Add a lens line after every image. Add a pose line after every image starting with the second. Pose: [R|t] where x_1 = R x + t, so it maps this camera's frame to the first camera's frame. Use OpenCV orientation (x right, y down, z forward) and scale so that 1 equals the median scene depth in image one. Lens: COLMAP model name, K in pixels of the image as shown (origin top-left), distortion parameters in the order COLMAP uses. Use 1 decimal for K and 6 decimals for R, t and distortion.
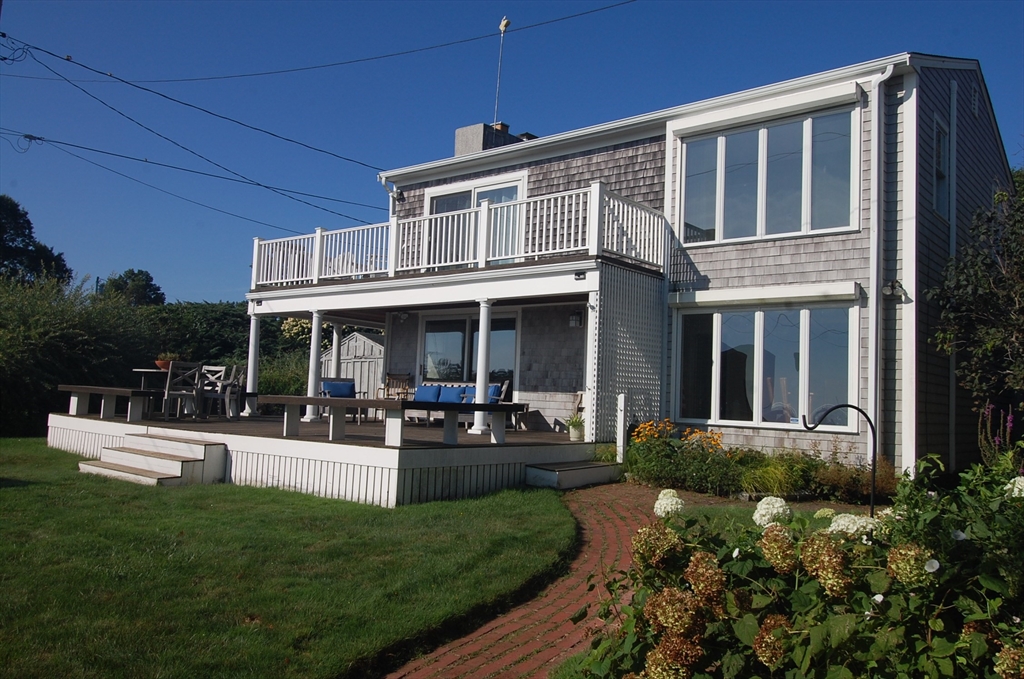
lens RADIAL K [[807.9, 0, 512.0], [0, 807.9, 339.5], [0, 0, 1]] dist [0.004007, -0.002206]
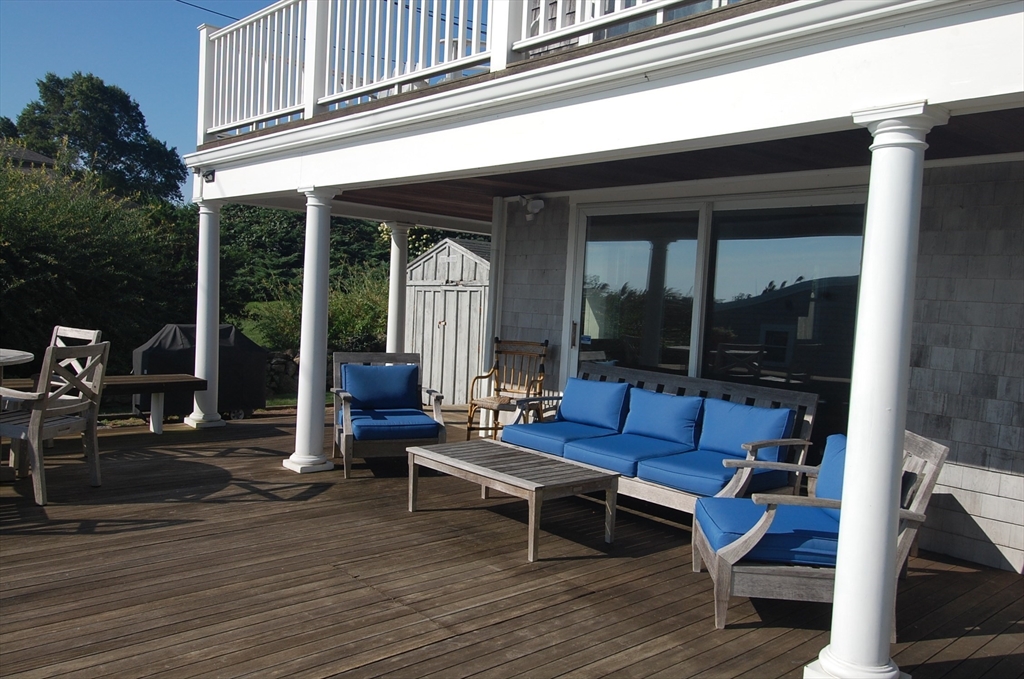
lens RADIAL K [[794.0, 0, 515.8], [0, 794.0, 357.3], [0, 0, 1]] dist [0.034927, -0.001574]
pose [[0.989065, 0.022782, -0.145707, -0.090260], [-0.001031, 0.989040, 0.147641, -0.012881], [0.147474, -0.145876, 0.978249, 0.645929]]
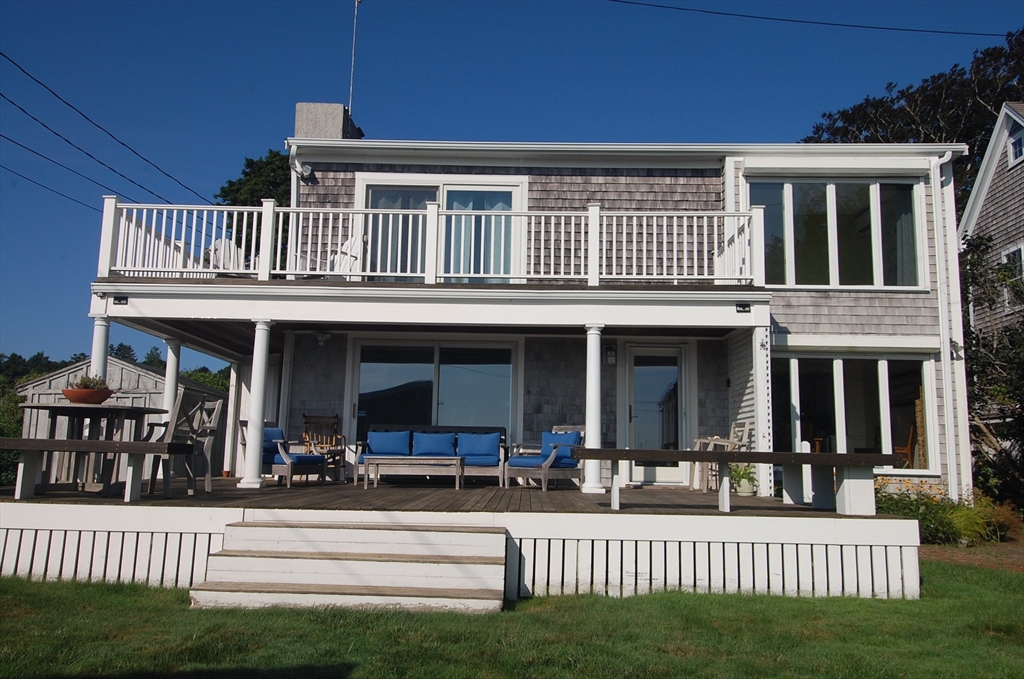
lens RADIAL K [[807.9, 0, 512.0], [0, 807.9, 339.5], [0, 0, 1]] dist [0.004007, -0.002206]
pose [[0.779932, 0.068633, 0.622090, -0.515082], [-0.034158, 0.997155, -0.067188, 0.018988], [-0.624931, 0.031152, 0.780058, 0.357184]]
